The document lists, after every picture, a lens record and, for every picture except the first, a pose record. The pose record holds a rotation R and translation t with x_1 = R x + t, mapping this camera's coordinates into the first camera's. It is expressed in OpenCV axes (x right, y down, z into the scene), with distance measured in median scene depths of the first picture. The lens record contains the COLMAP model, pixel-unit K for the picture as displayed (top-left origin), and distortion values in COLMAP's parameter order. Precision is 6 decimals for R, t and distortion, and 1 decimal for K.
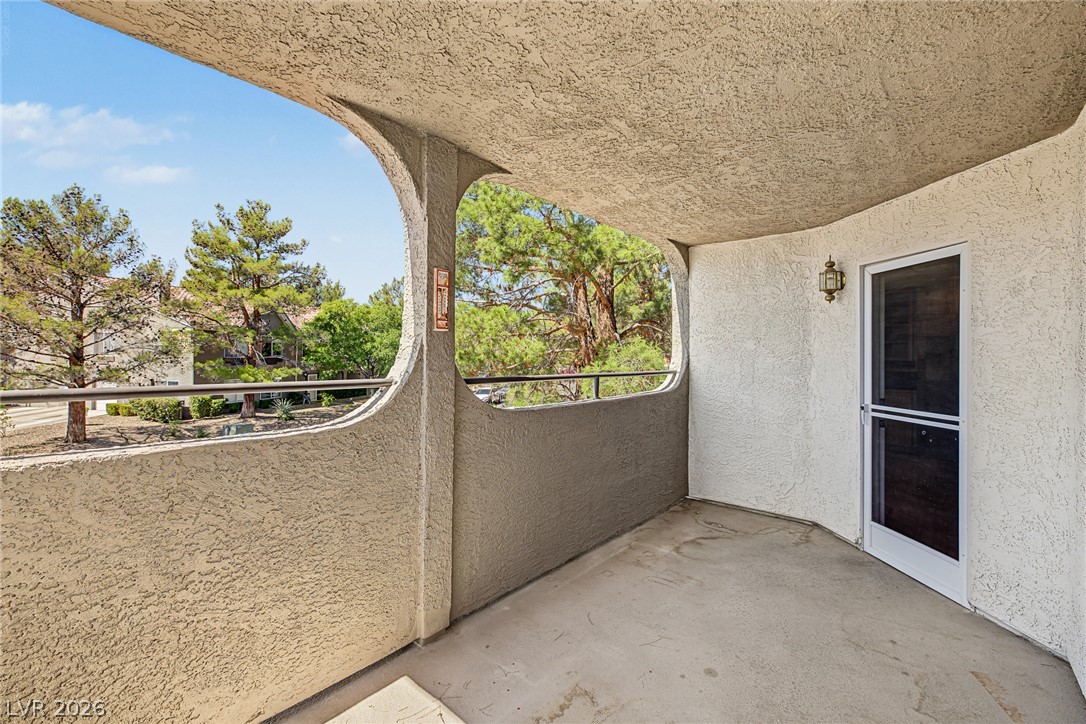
lens RADIAL K [[458.3, 0, 545.1], [0, 458.3, 355.1], [0, 0, 1]] dist [0.008448, -0.001171]
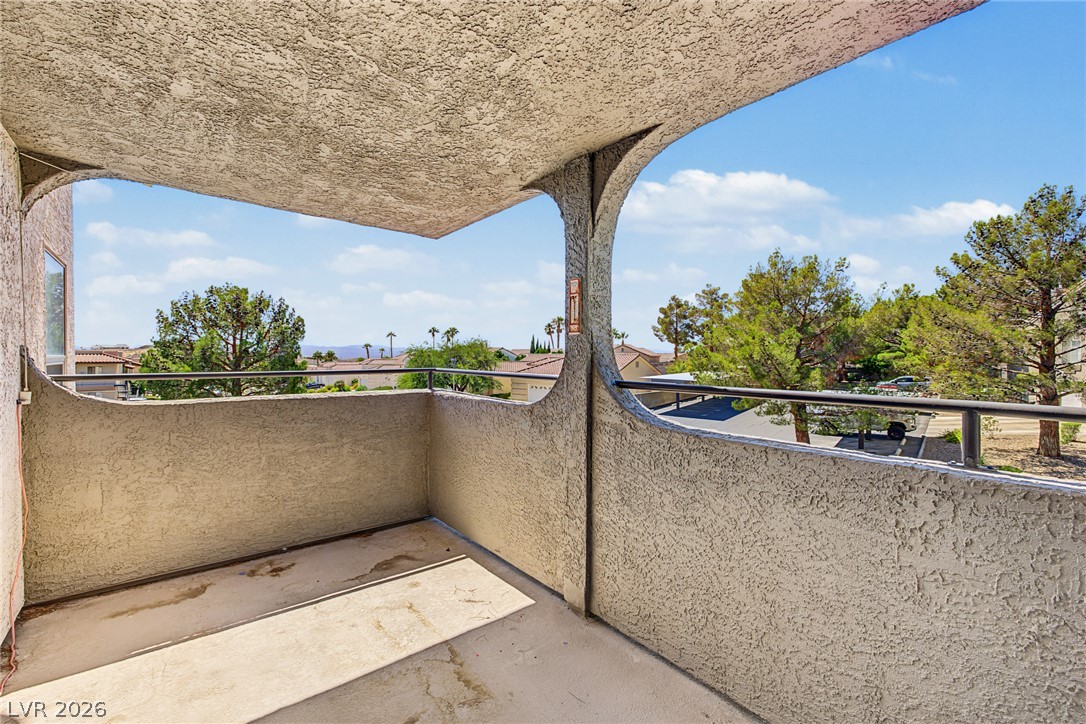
lens RADIAL K [[458.3, 0, 536.8], [0, 458.3, 367.2], [0, 0, 1]] dist [0.008448, -0.001171]
pose [[-0.172153, 0.011517, -0.985003, 0.874595], [-0.008033, 0.999882, 0.013095, 0.011289], [0.985037, 0.010166, -0.172041, 1.101430]]
